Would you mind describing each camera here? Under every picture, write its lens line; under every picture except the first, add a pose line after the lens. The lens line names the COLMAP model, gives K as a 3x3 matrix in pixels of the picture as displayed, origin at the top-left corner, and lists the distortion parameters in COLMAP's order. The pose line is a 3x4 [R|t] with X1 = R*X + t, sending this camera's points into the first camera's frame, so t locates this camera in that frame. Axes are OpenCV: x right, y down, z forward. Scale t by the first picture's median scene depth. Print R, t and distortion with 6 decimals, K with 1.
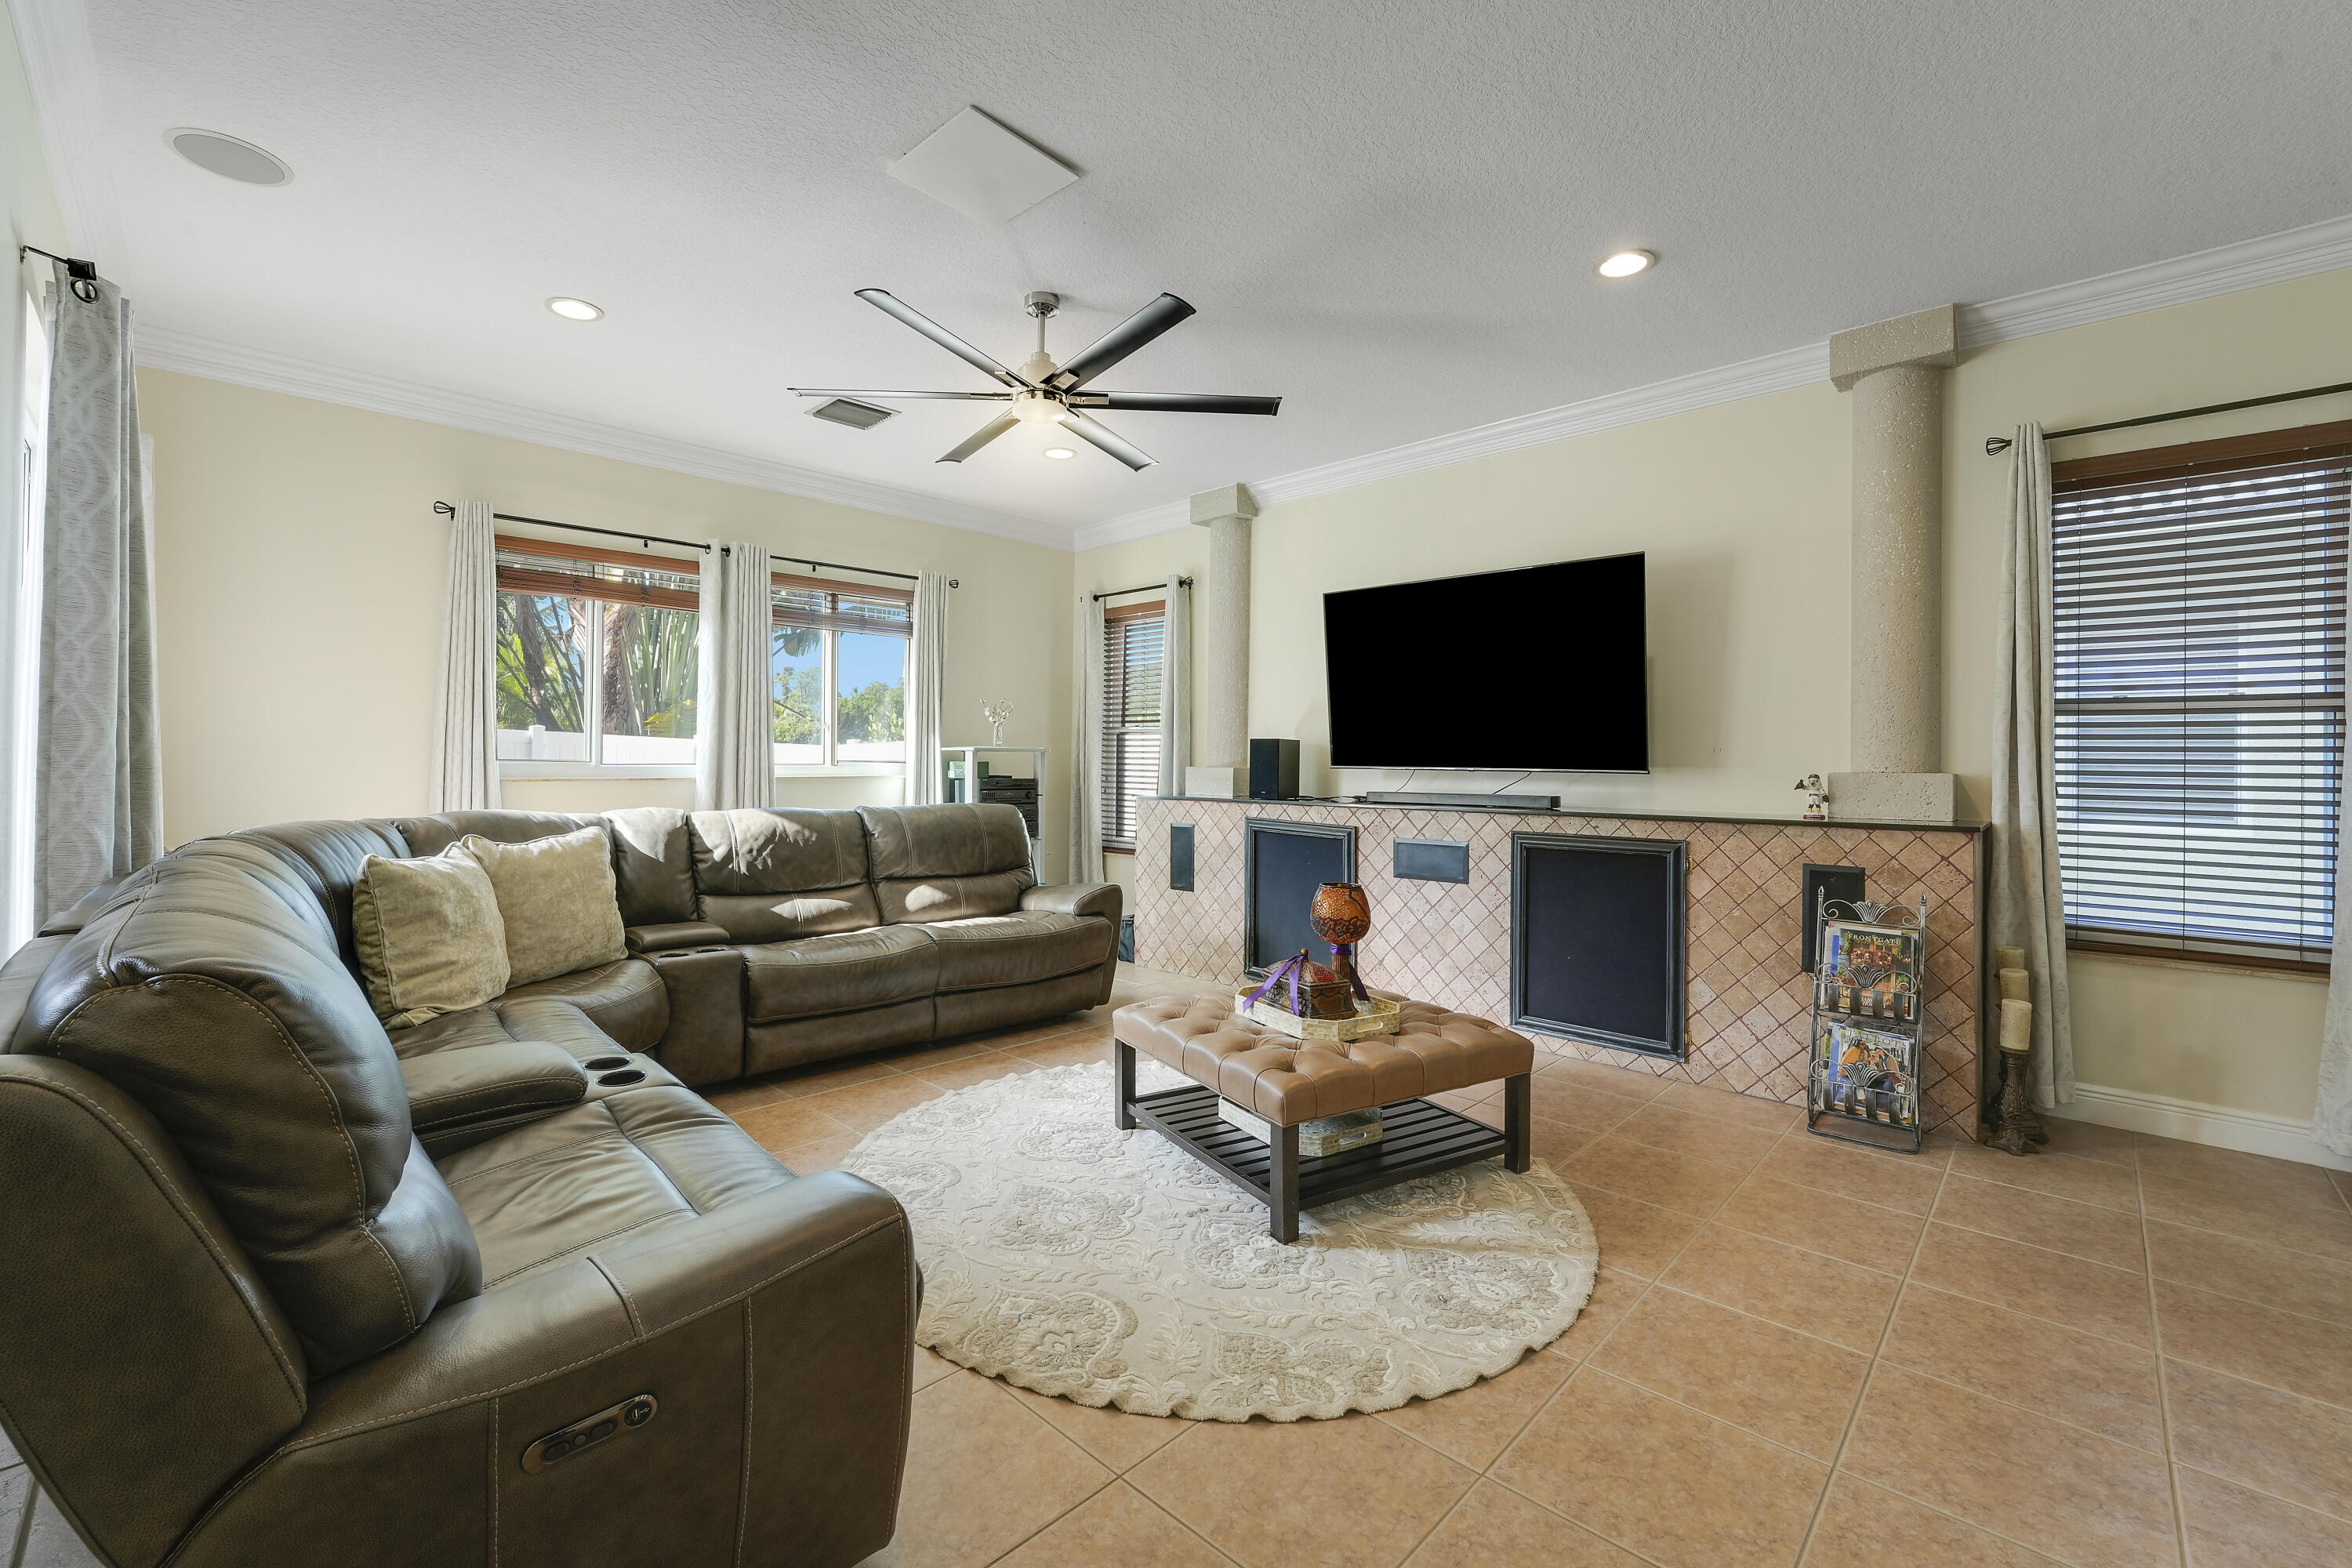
lens RADIAL K [[993.2, 0, 1176.1], [0, 993.2, 774.8], [0, 0, 1]] dist [-0.022790, 0.000111]
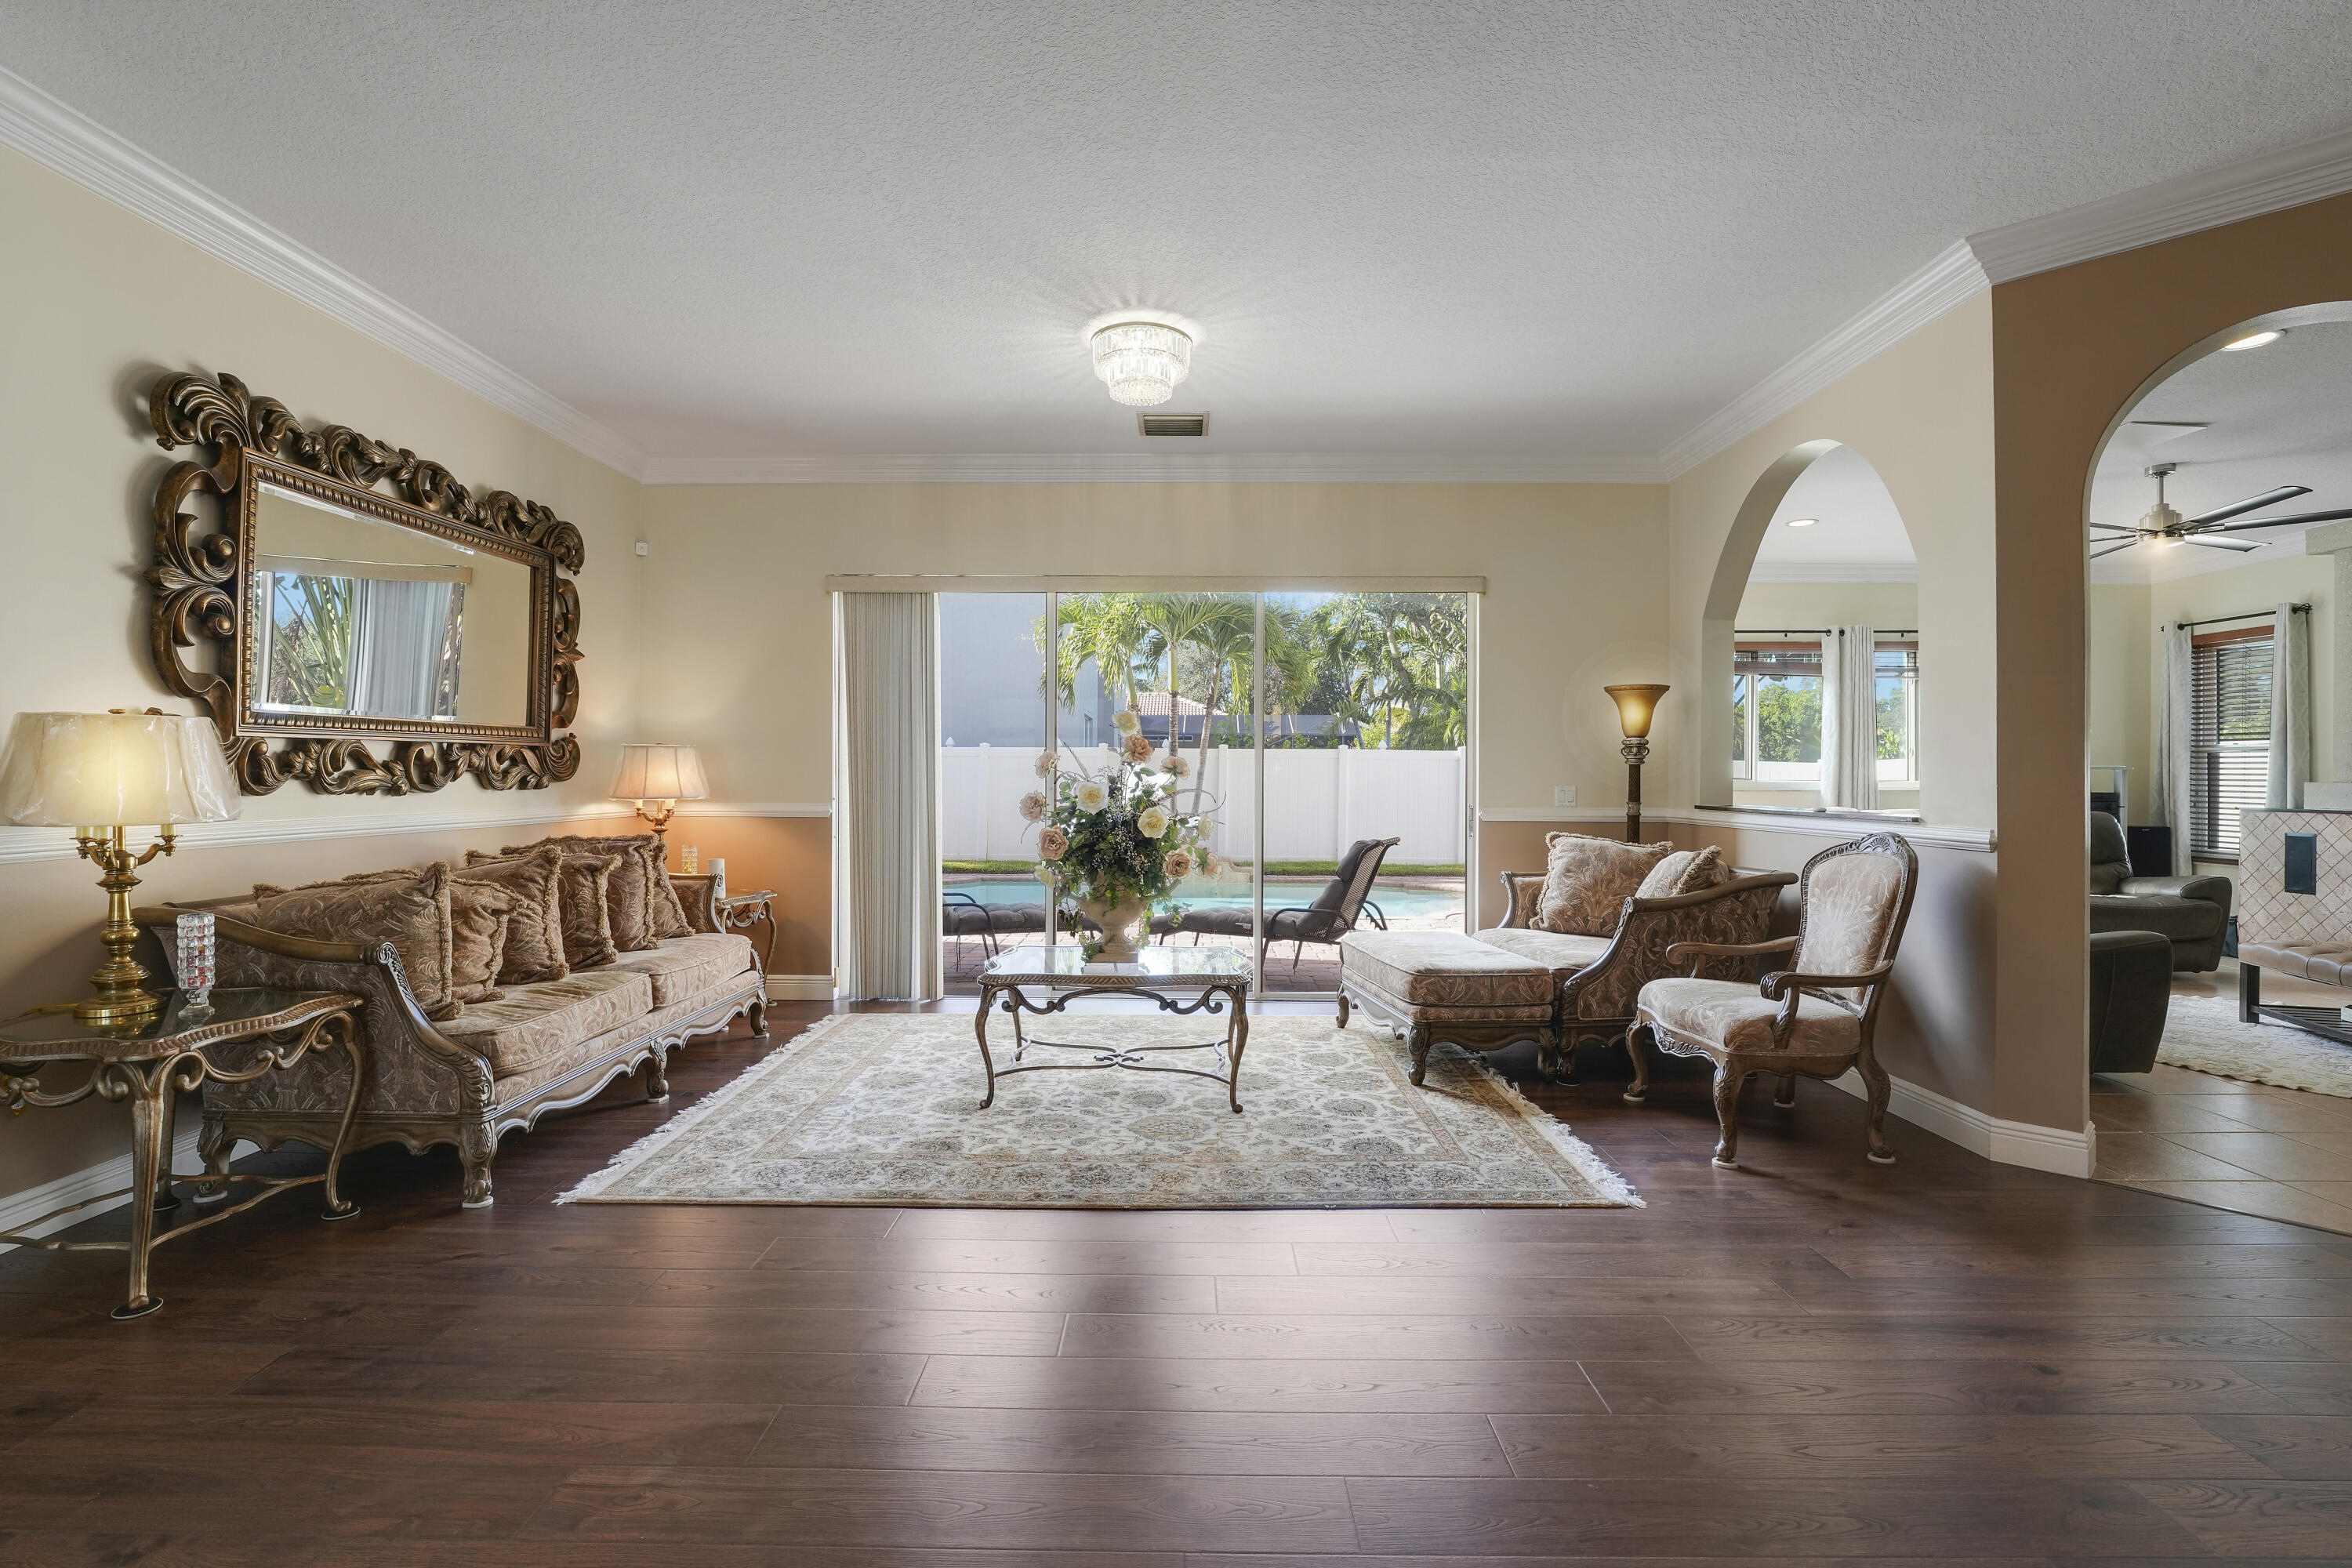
lens RADIAL K [[1040.7, 0, 1162.0], [0, 1040.7, 771.6], [0, 0, 1]] dist [-0.013699, 0.000255]
pose [[0.677505, -0.005179, -0.735500, -0.017348], [-0.007526, 0.999874, -0.013974, 0.006219], [0.735480, 0.015002, 0.677381, -0.910767]]
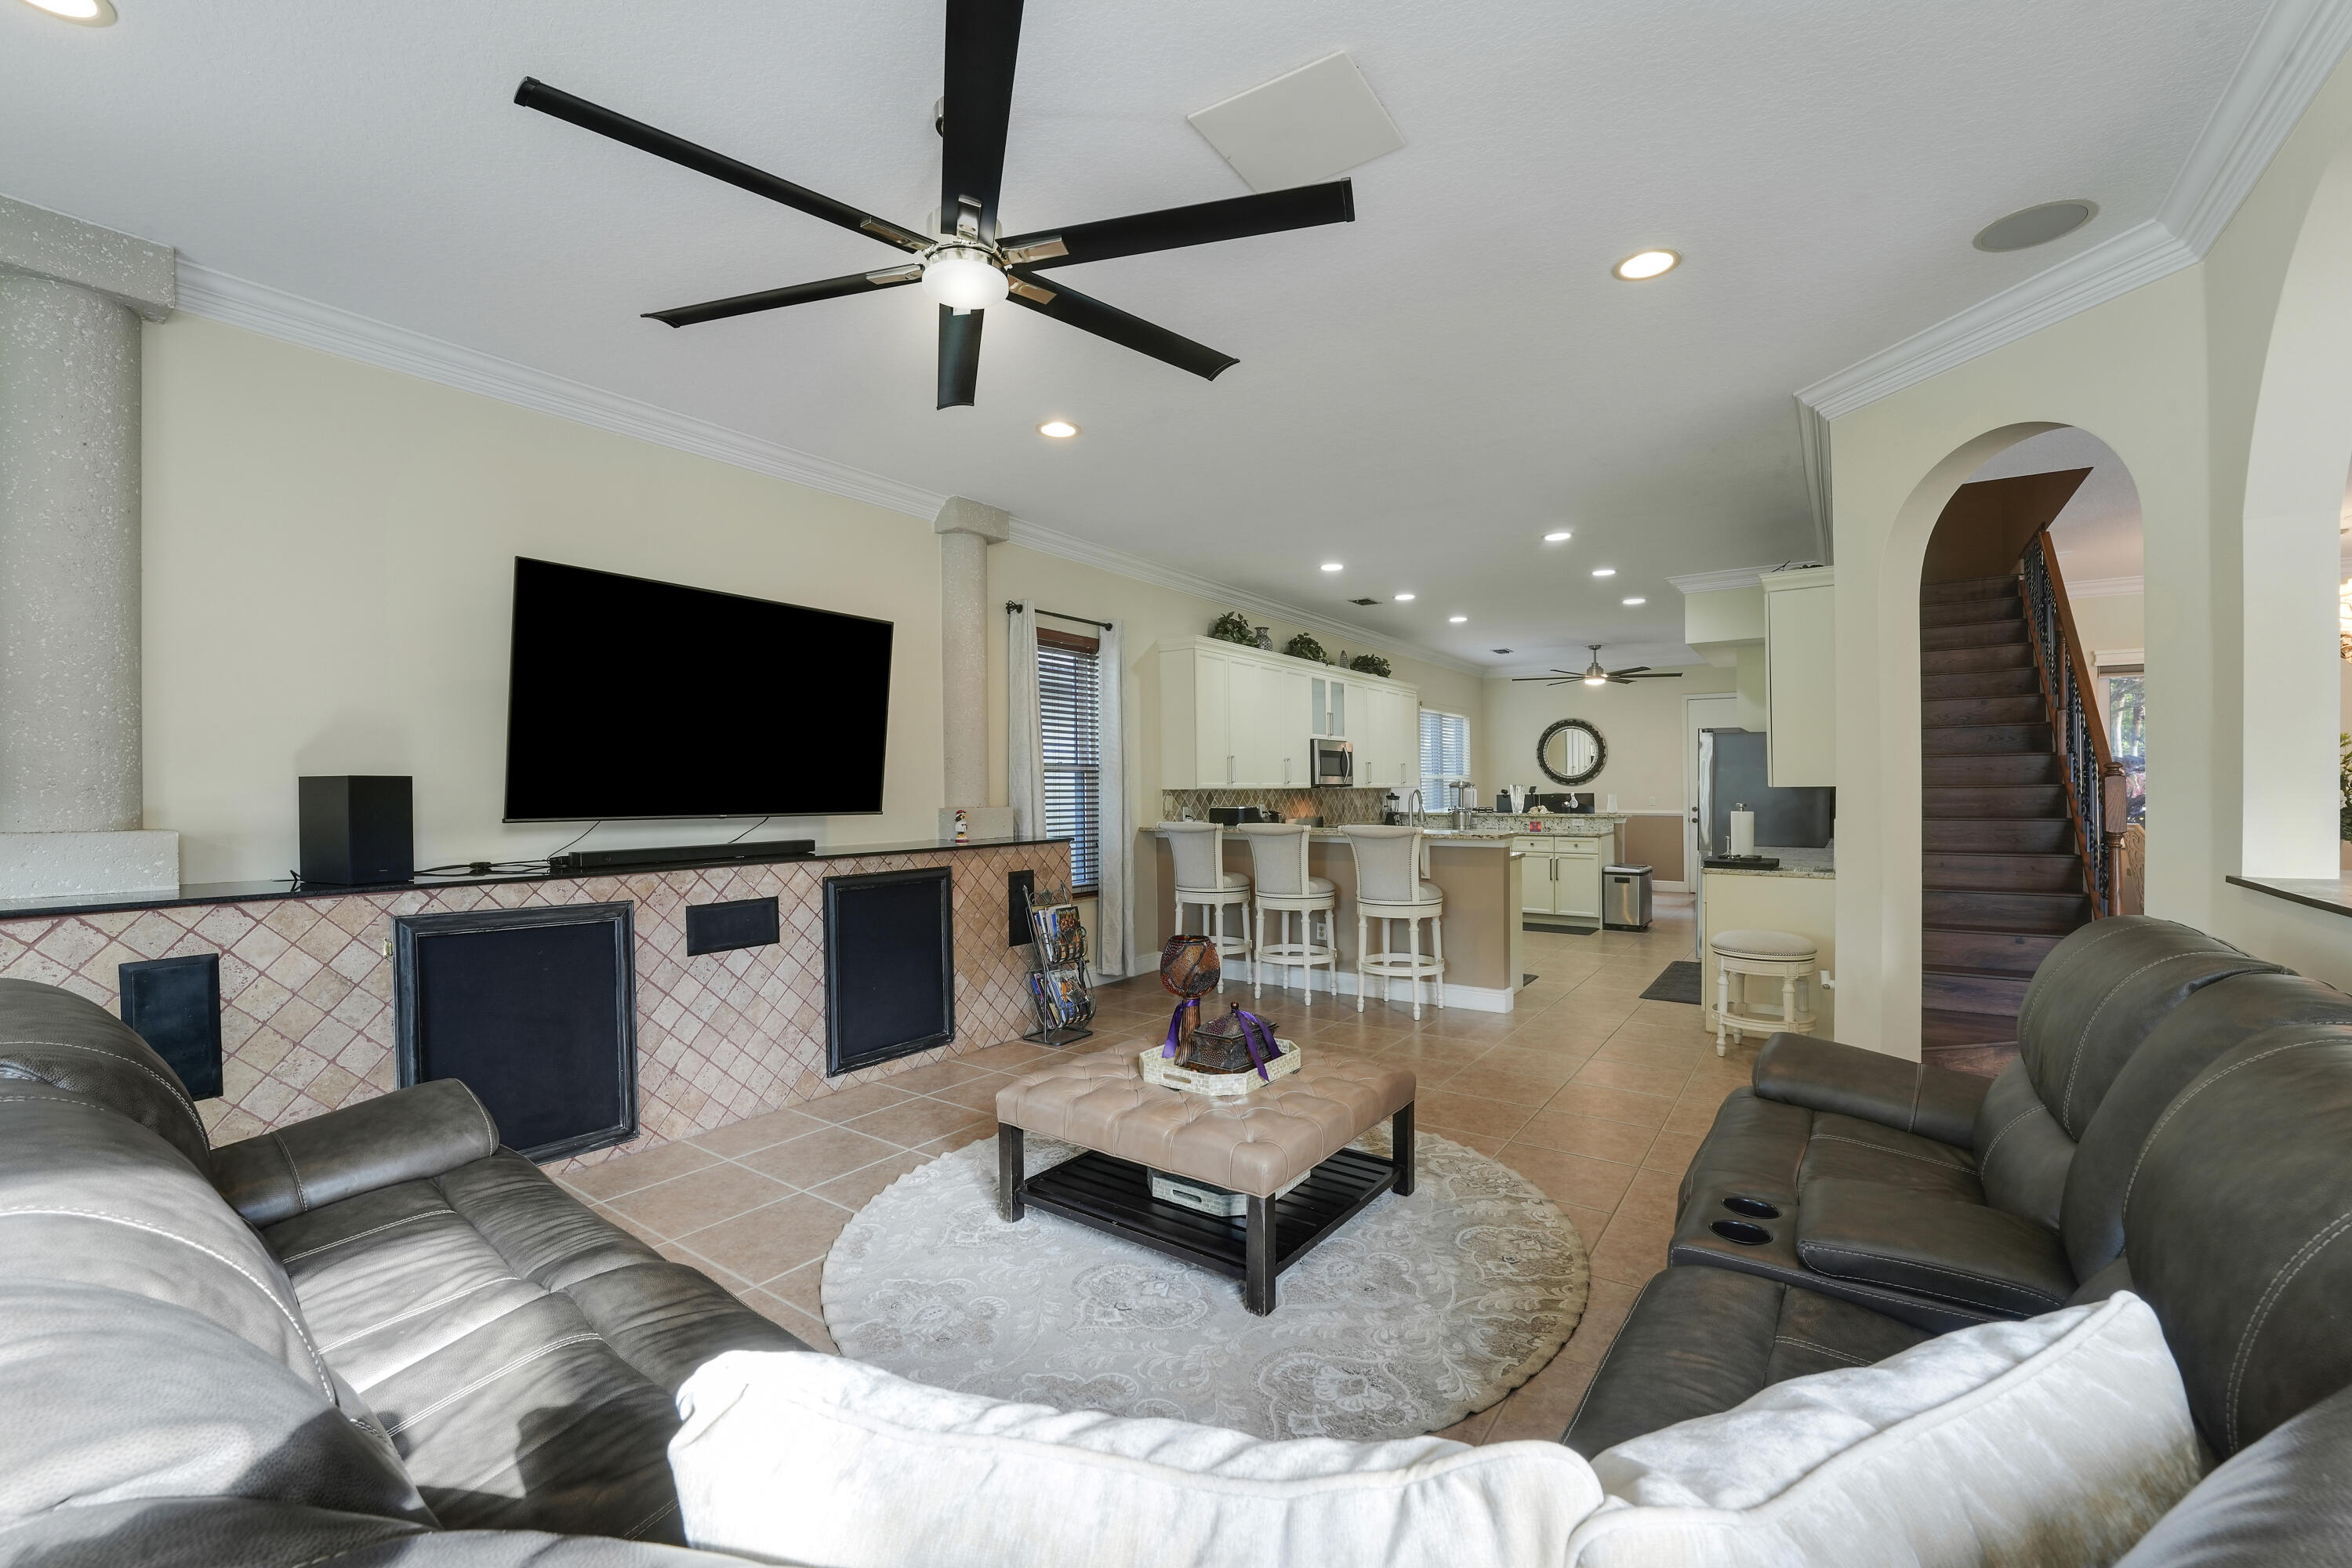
lens RADIAL K [[941.5, 0, 1171.8], [0, 941.5, 783.5], [0, 0, 1]] dist [-0.000535, -0.000030]
pose [[-0.141337, -0.000063, 0.989962, -0.629542], [0.017162, 0.999850, 0.002513, -0.032402], [-0.989813, 0.017345, -0.141314, 0.784797]]
